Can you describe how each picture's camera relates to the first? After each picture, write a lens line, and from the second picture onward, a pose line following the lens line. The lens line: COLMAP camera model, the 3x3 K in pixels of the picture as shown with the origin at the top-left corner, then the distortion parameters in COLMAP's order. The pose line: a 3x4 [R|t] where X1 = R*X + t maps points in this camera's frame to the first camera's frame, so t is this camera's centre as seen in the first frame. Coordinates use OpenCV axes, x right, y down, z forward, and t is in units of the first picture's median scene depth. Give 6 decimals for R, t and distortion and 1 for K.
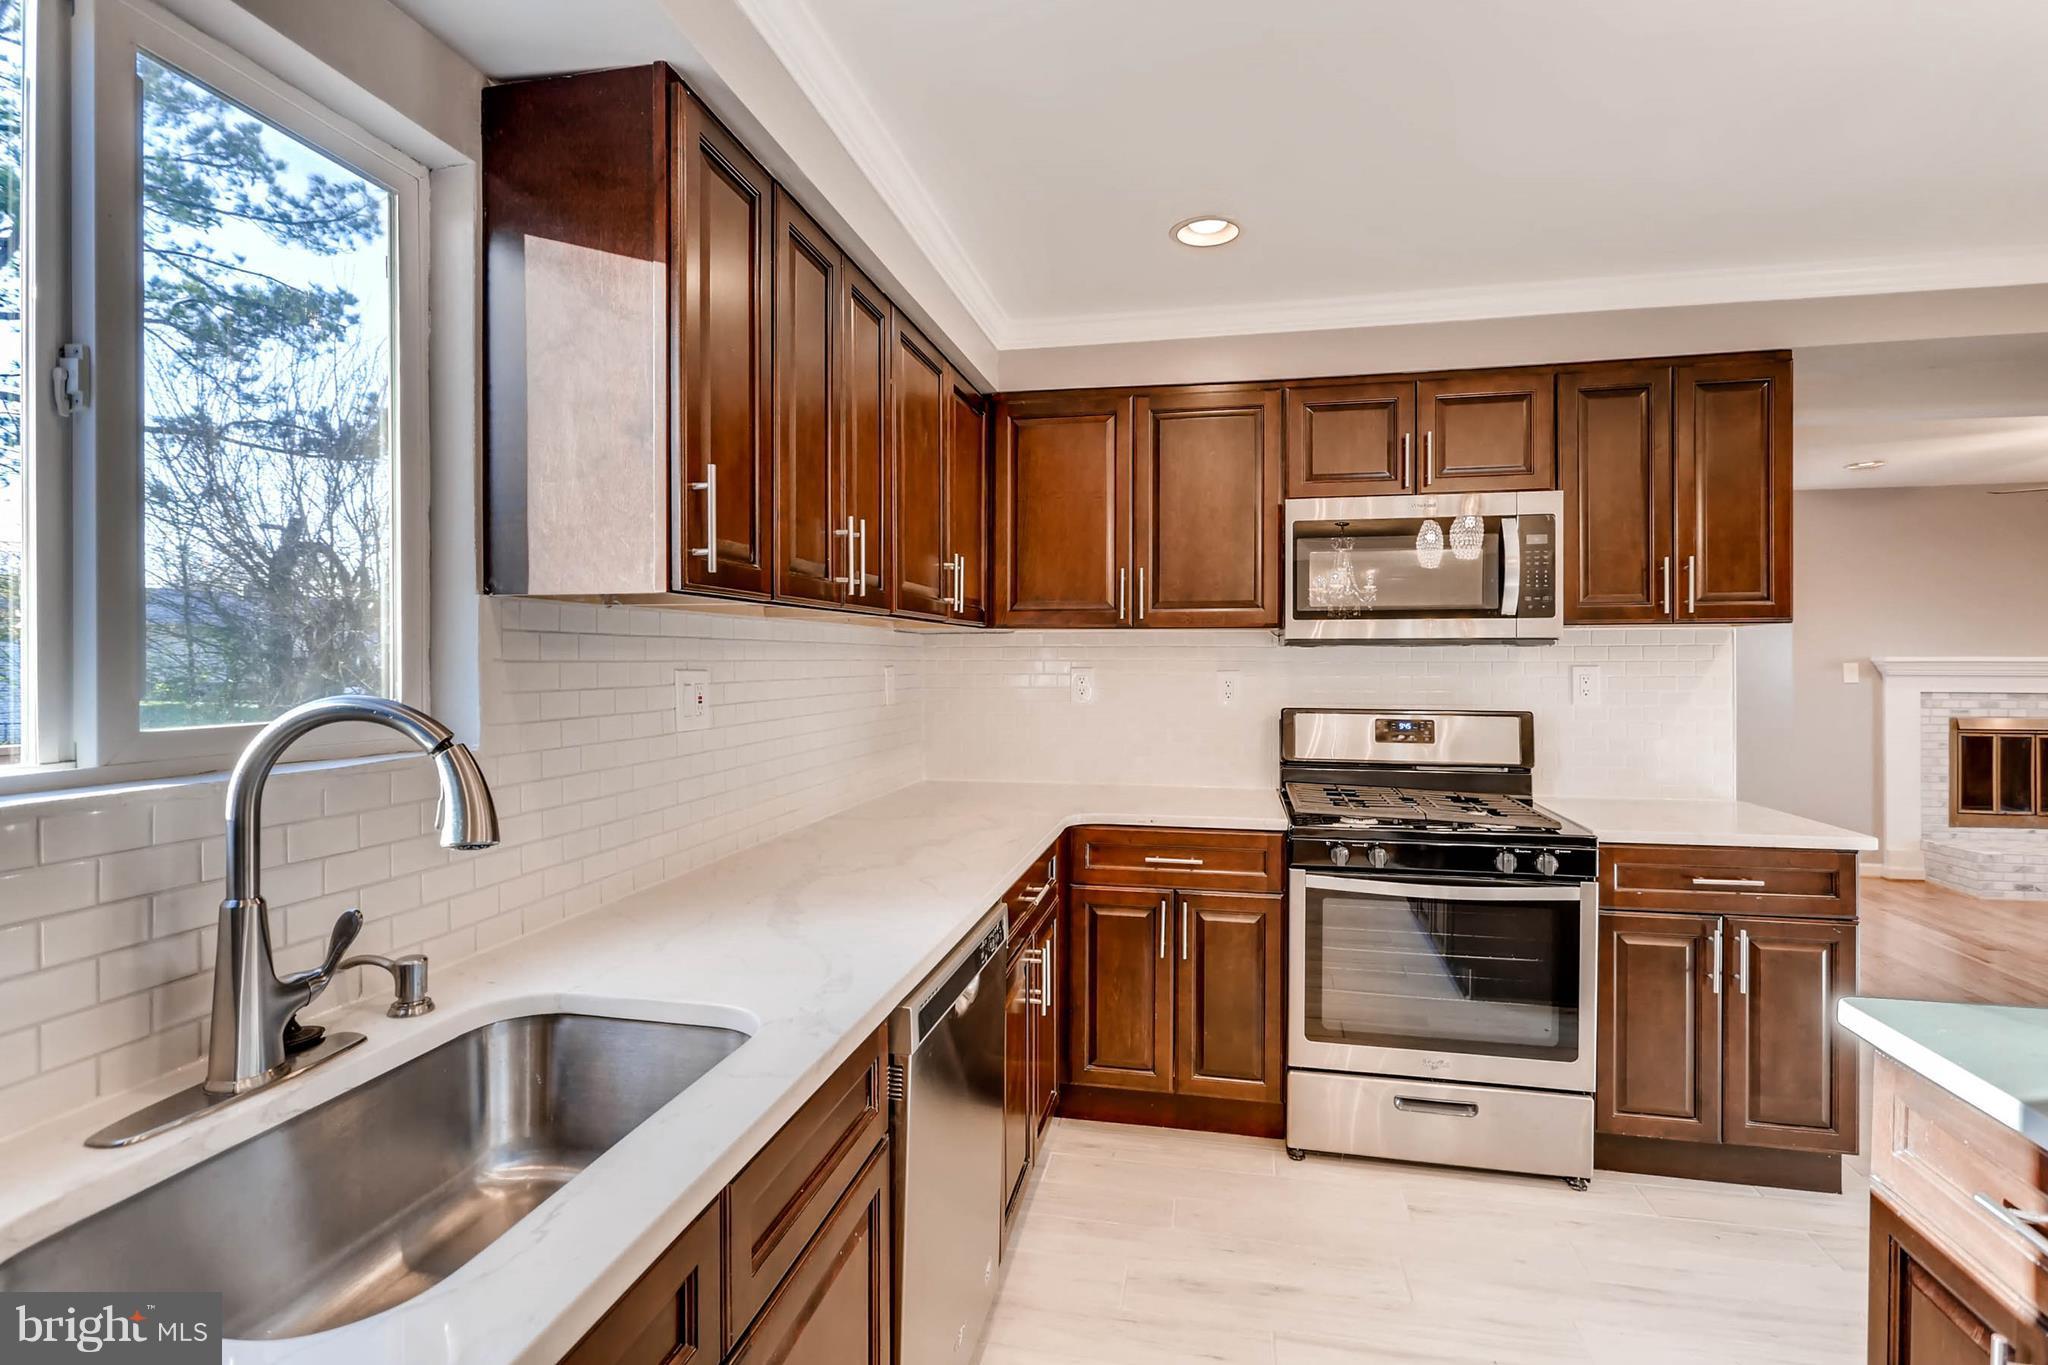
lens RADIAL K [[980.6, 0, 1026.7], [0, 980.6, 663.3], [0, 0, 1]] dist [0.000424, -0.000375]
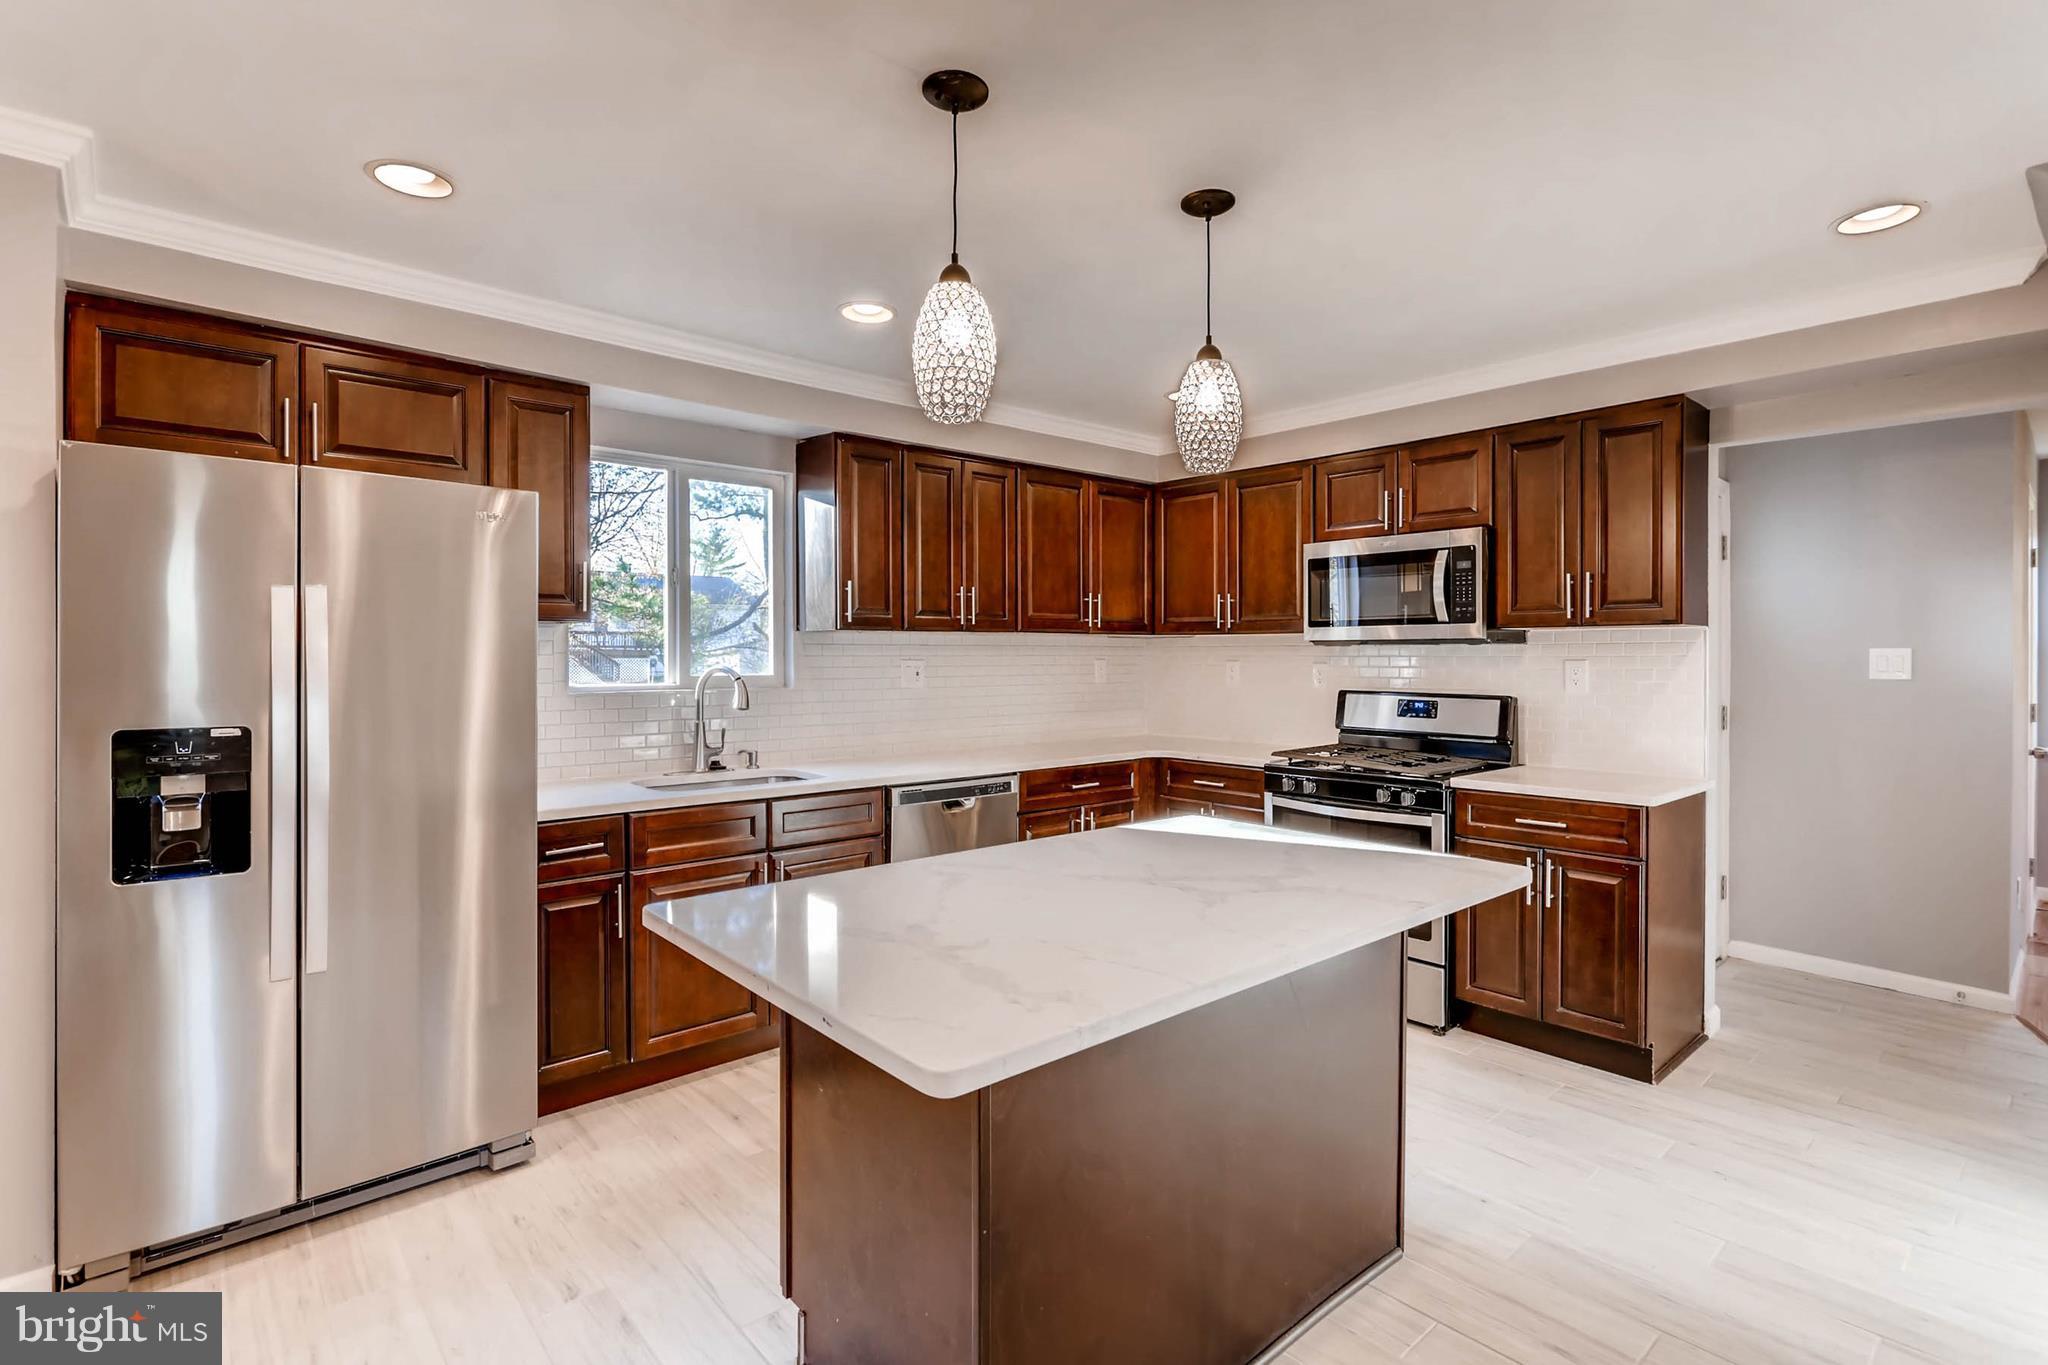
lens RADIAL K [[980.6, 0, 1026.7], [0, 980.6, 663.3], [0, 0, 1]] dist [0.000424, -0.000375]
pose [[0.801933, 0.004429, -0.597398, 0.885636], [-0.002452, 0.999988, 0.004122, 0.003643], [0.597410, -0.001840, 0.801934, -0.446130]]
